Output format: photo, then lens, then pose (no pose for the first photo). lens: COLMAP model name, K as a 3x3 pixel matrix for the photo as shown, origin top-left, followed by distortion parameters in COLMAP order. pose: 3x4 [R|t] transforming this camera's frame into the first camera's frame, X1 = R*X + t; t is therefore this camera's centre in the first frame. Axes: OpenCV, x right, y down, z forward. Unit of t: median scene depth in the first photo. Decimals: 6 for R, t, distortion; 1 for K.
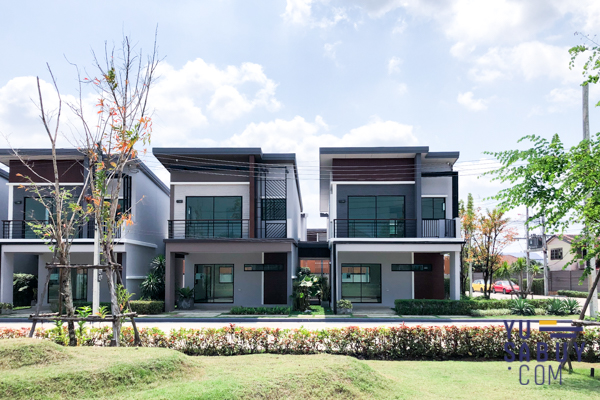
lens RADIAL K [[485.0, 0, 300.0], [0, 485.0, 200.0], [0, 0, 1]] dist [0.053169, 0.000327]
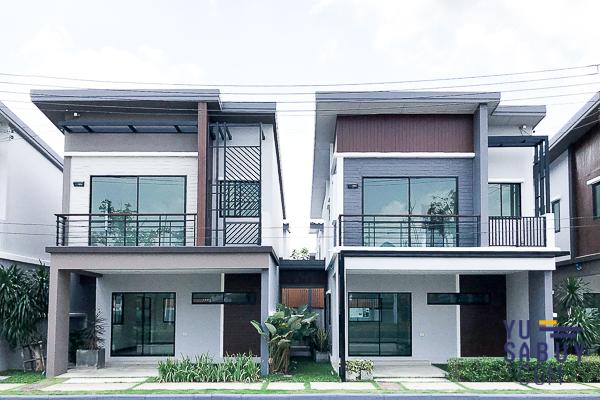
lens RADIAL K [[497.1, 0, 284.2], [0, 497.1, 201.0], [0, 0, 1]] dist [0.058400, -0.001449]
pose [[0.999968, 0.004059, 0.006959, -0.002924], [-0.003630, 0.998149, -0.060712, 0.059463], [-0.007193, 0.060685, 0.998131, 0.387712]]
